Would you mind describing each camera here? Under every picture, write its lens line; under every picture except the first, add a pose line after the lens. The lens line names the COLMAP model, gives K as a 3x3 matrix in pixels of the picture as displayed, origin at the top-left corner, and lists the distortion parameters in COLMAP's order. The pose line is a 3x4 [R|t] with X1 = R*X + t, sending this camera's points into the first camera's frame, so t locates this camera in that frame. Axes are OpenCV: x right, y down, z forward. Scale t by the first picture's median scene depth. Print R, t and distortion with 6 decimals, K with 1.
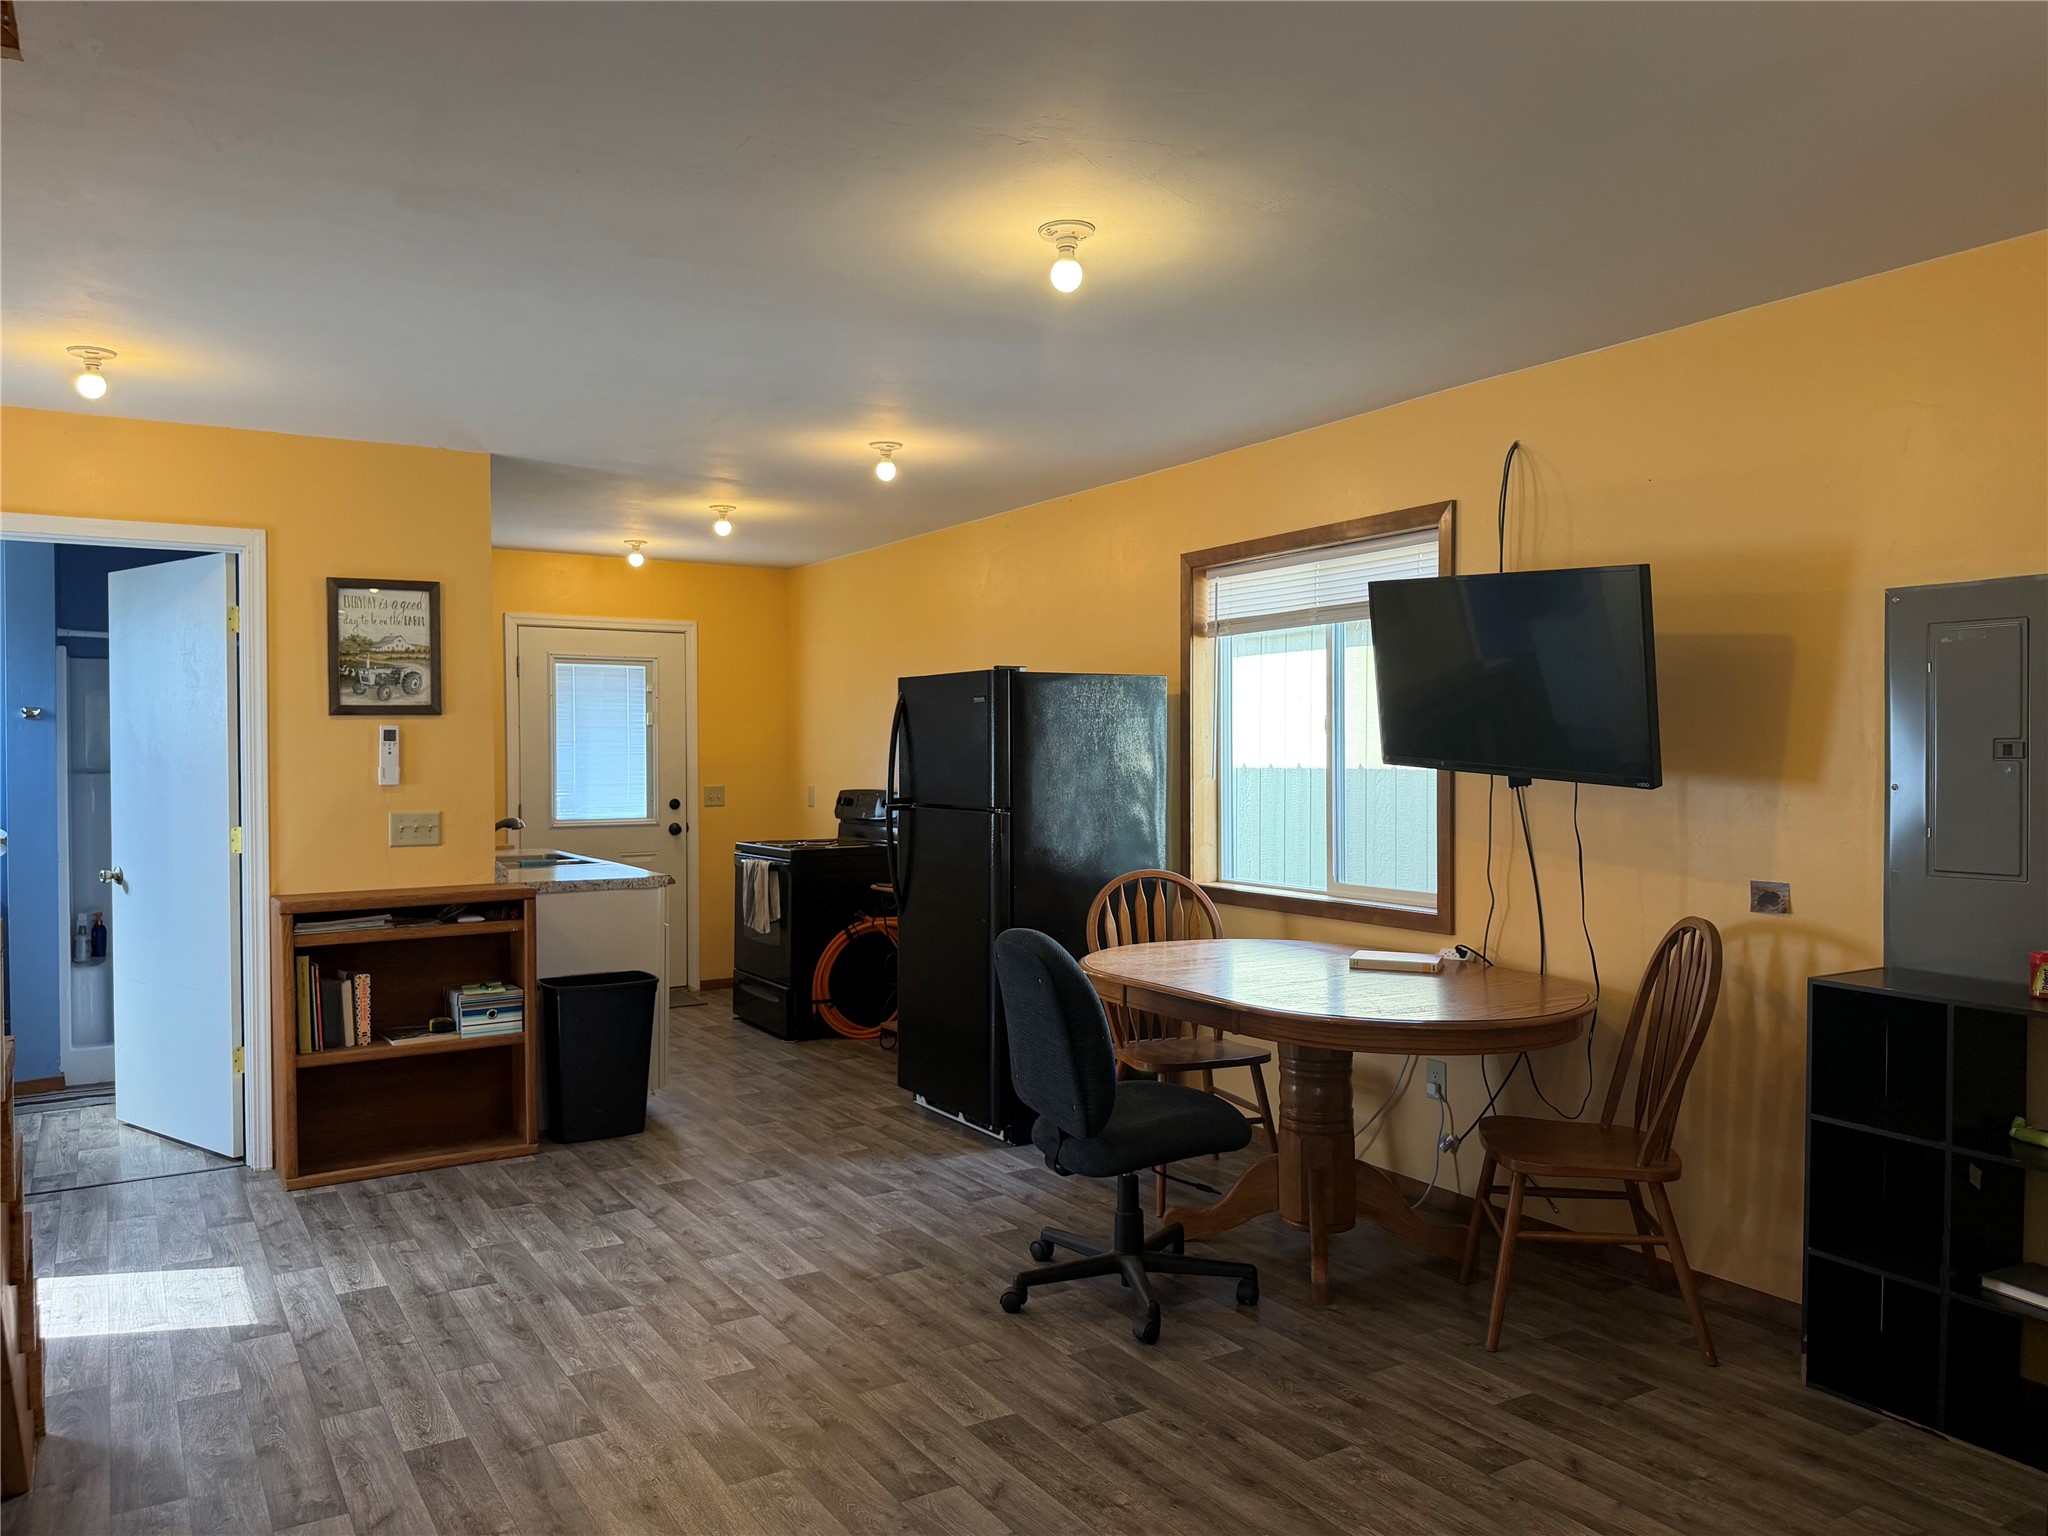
lens RADIAL K [[1486.9, 0, 1026.7], [0, 1486.9, 772.8], [0, 0, 1]] dist [0.011365, -0.009544]
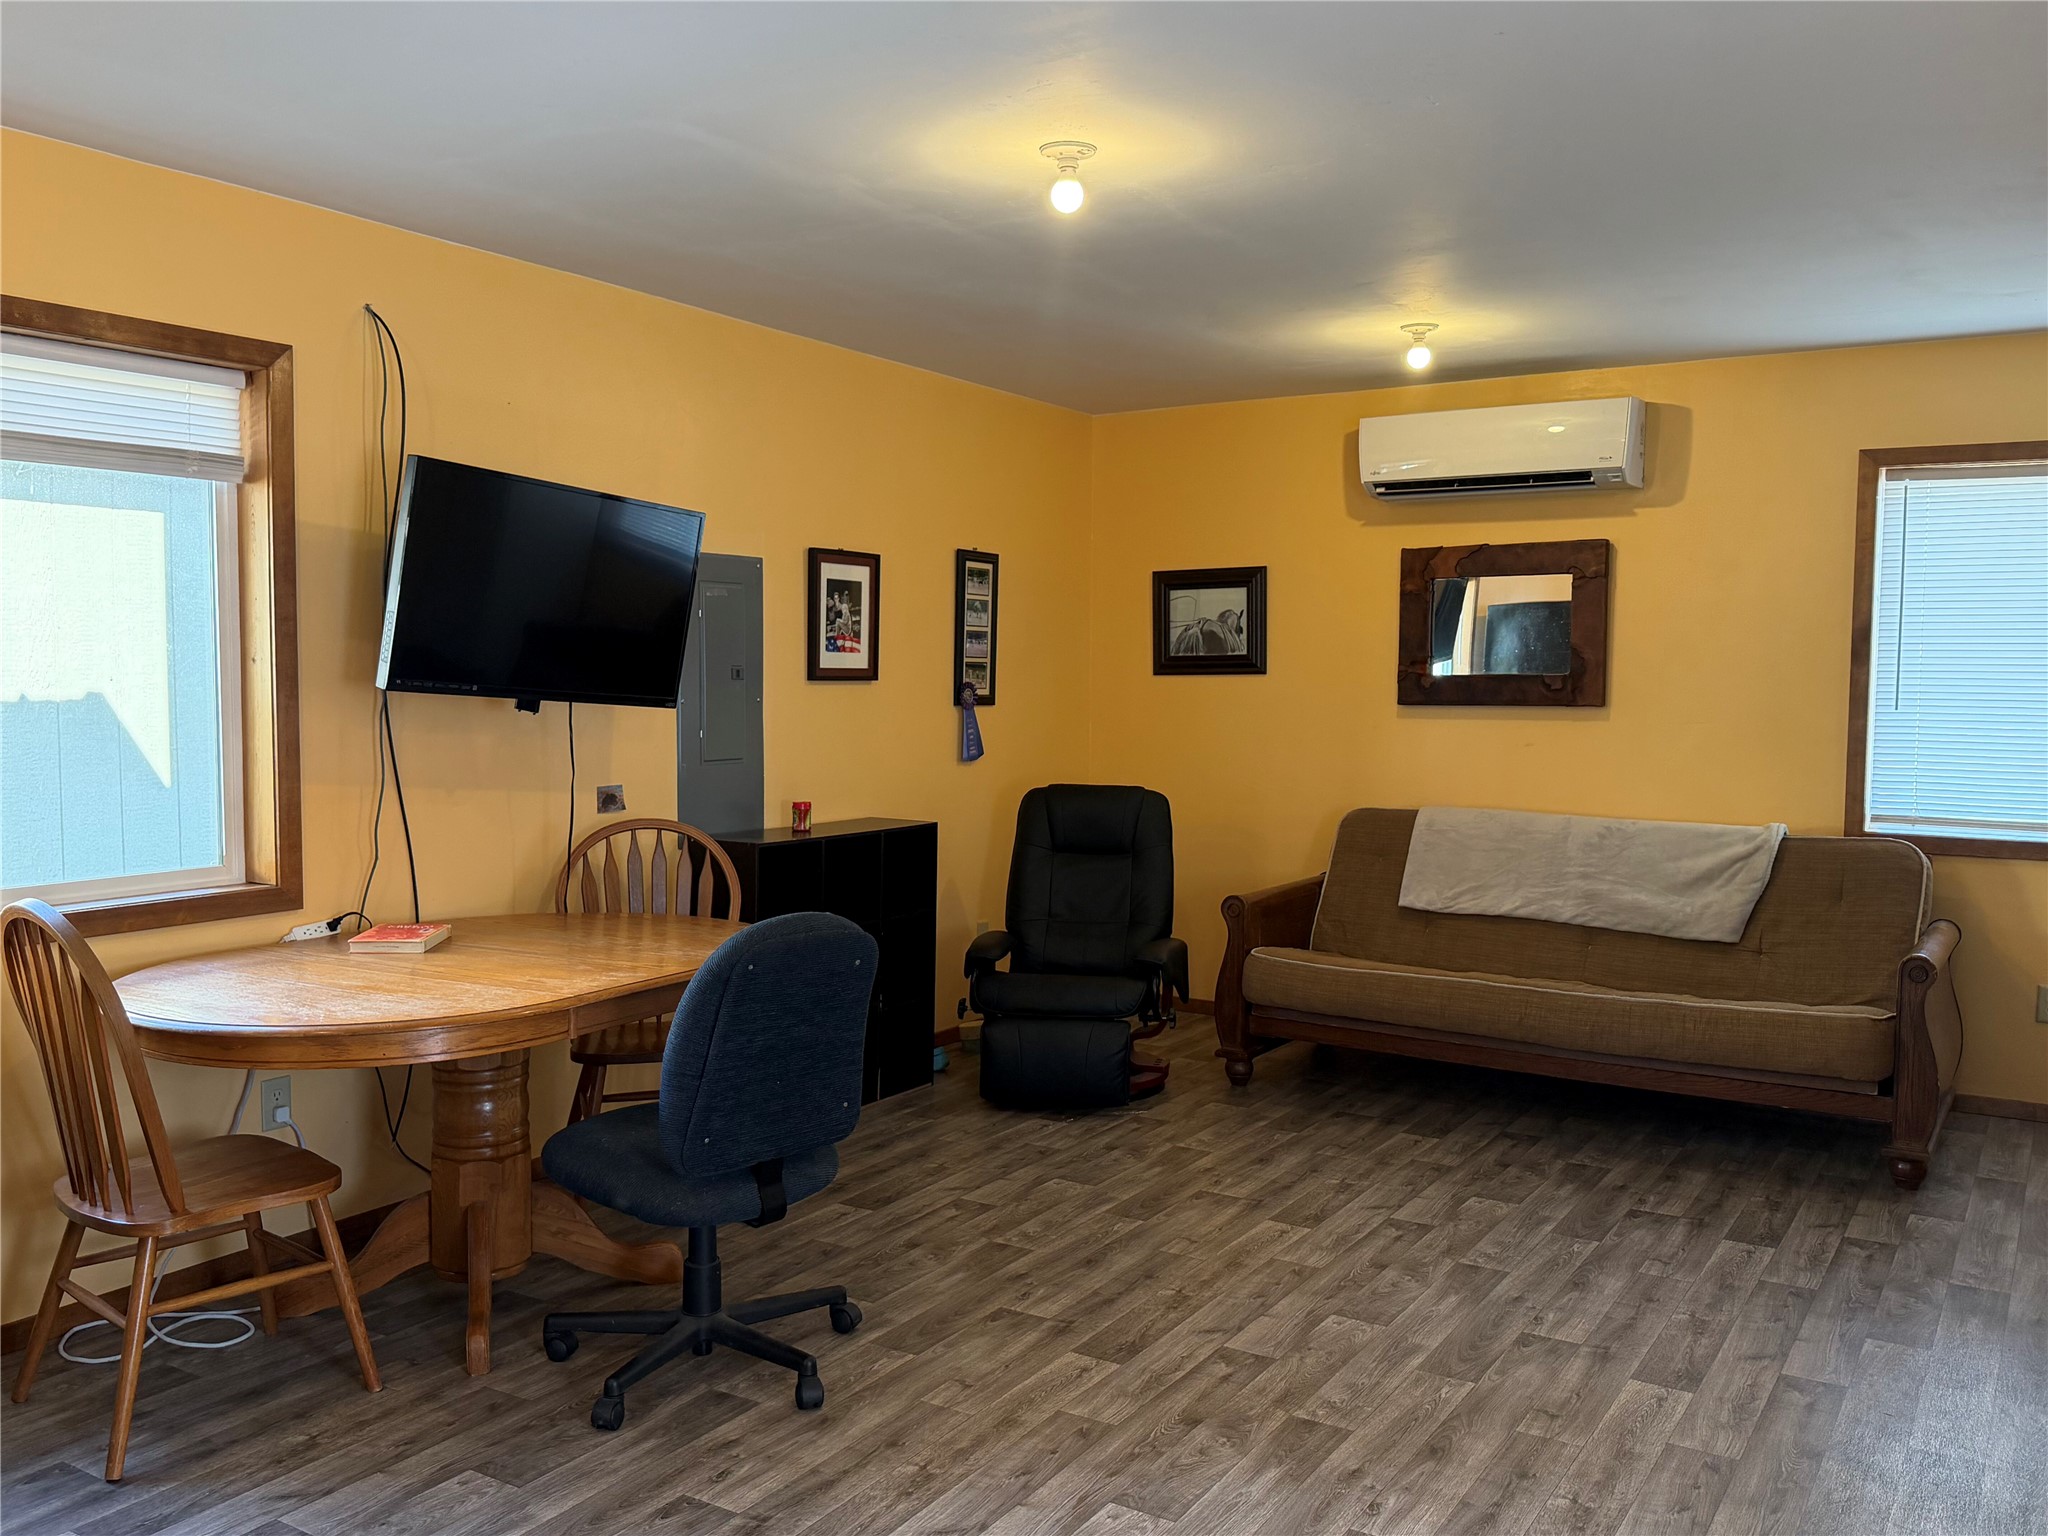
lens RADIAL K [[1696.3, 0, 1024.0], [0, 1696.3, 768.0], [0, 0, 1]] dist [0.203697, -0.409033]
pose [[-0.446290, -0.050321, 0.893472, -0.624389], [0.011178, 0.998026, 0.061793, -0.014738], [-0.894818, 0.037565, -0.444847, 0.958533]]
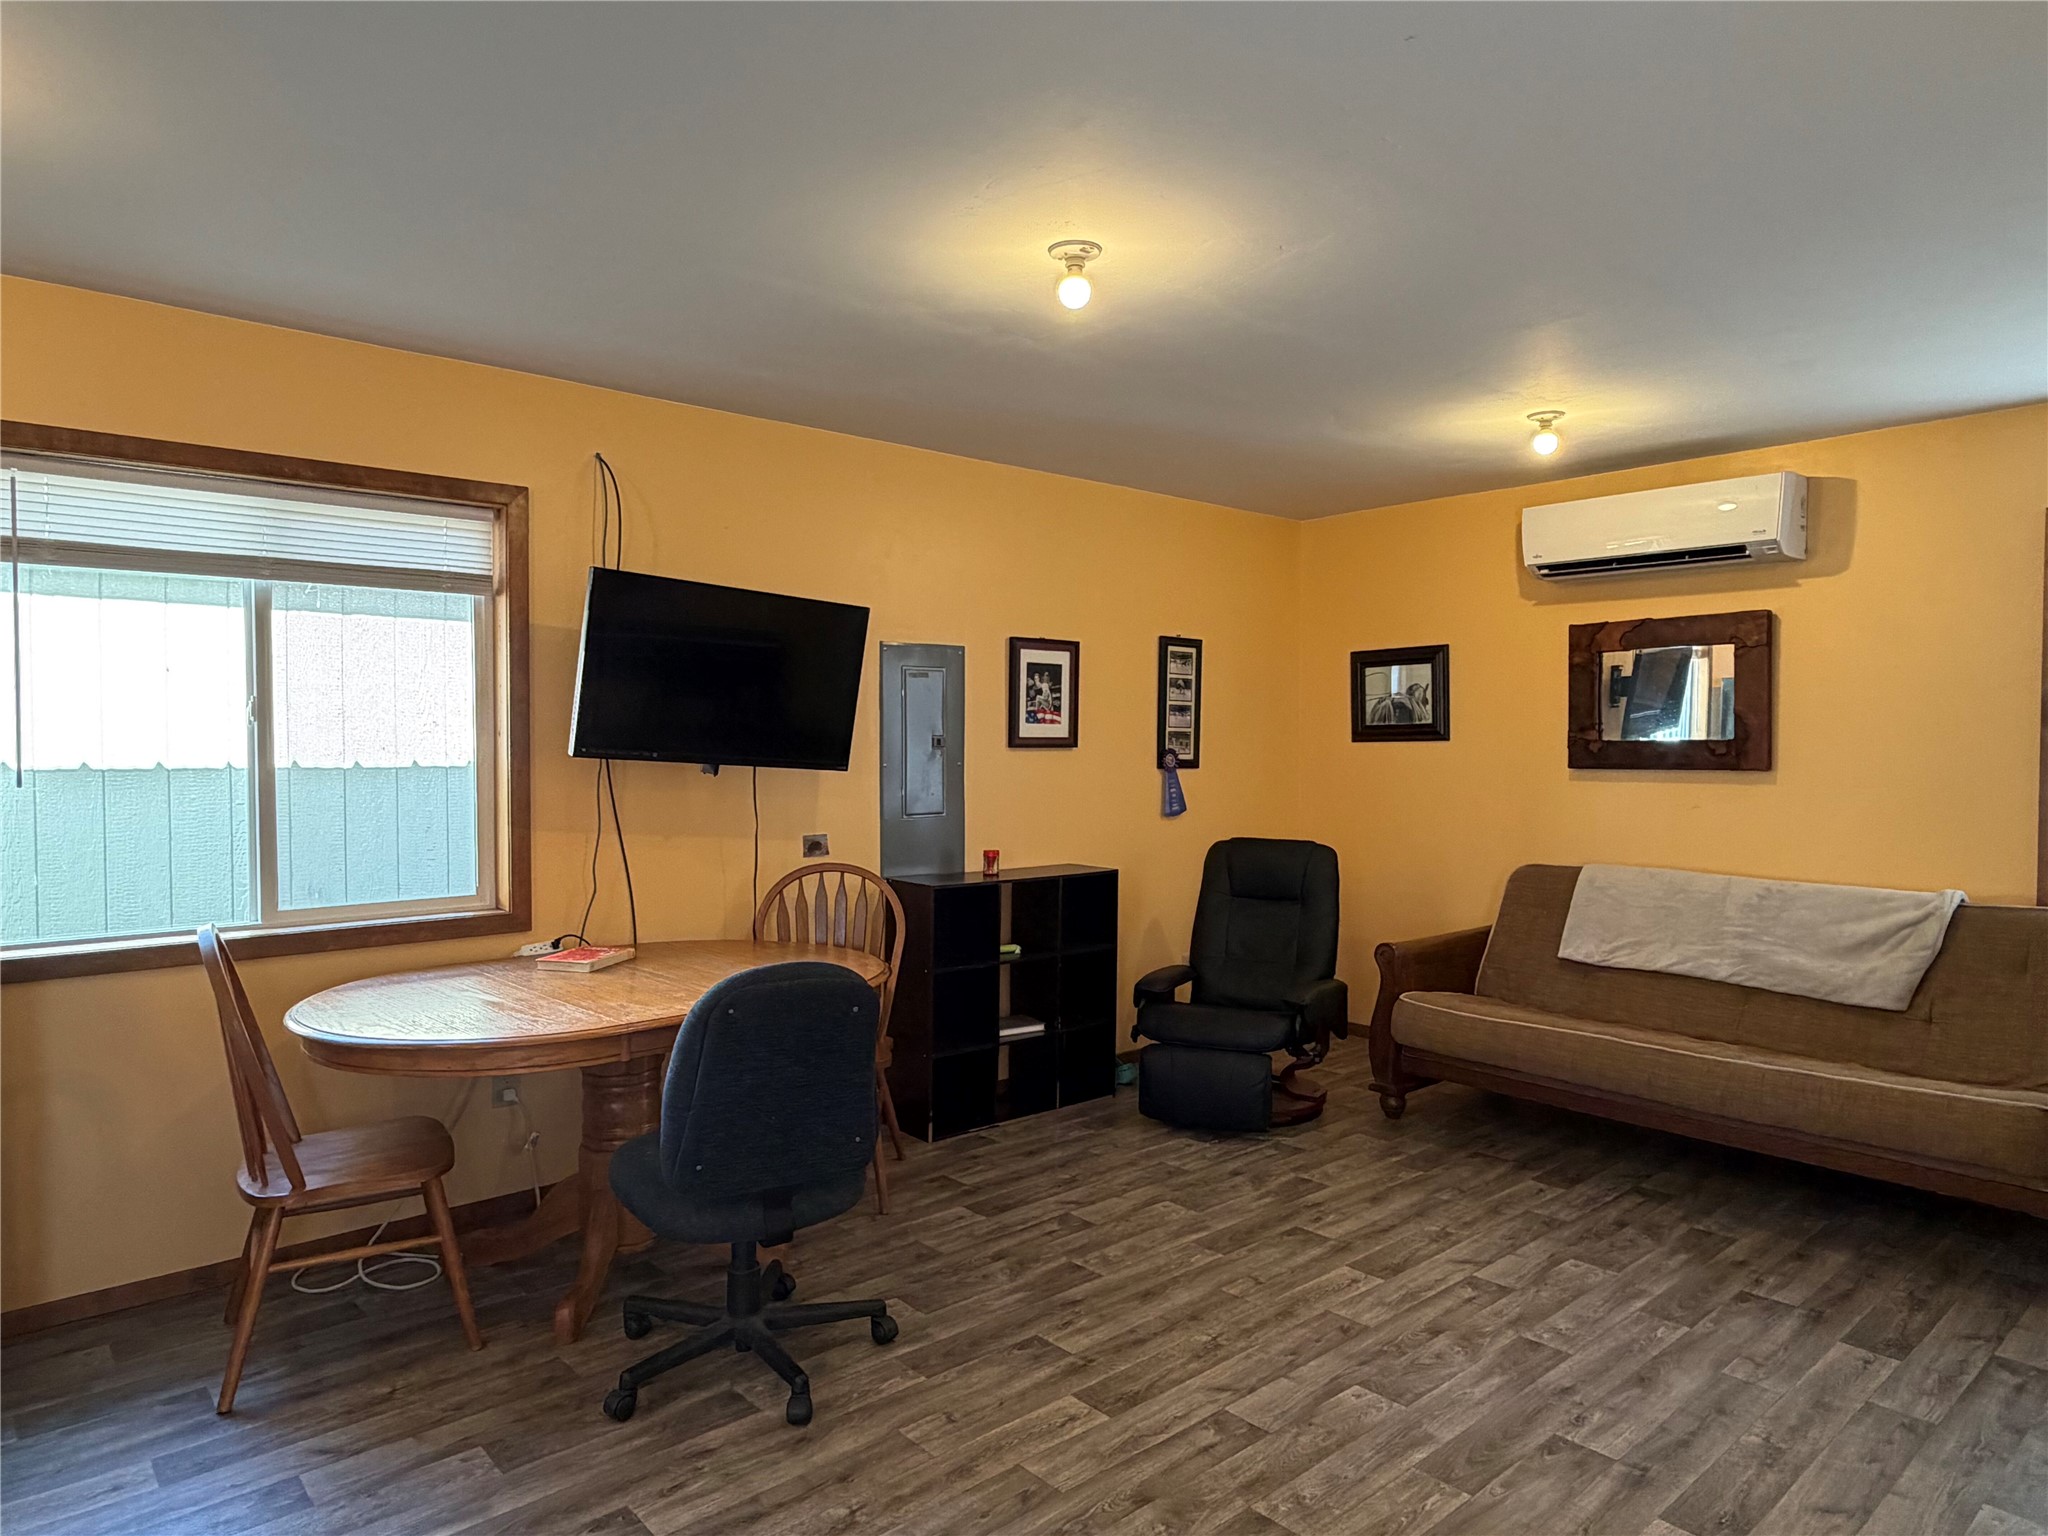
lens RADIAL K [[1260.2, 0, 1020.4], [0, 1260.2, 763.2], [0, 0, 1]] dist [0.003030, 0.004582]
pose [[-0.167631, -0.013002, 0.985764, -0.530132], [0.017740, 0.999711, 0.016203, -0.008122], [-0.985690, 0.020204, -0.167352, 0.737821]]
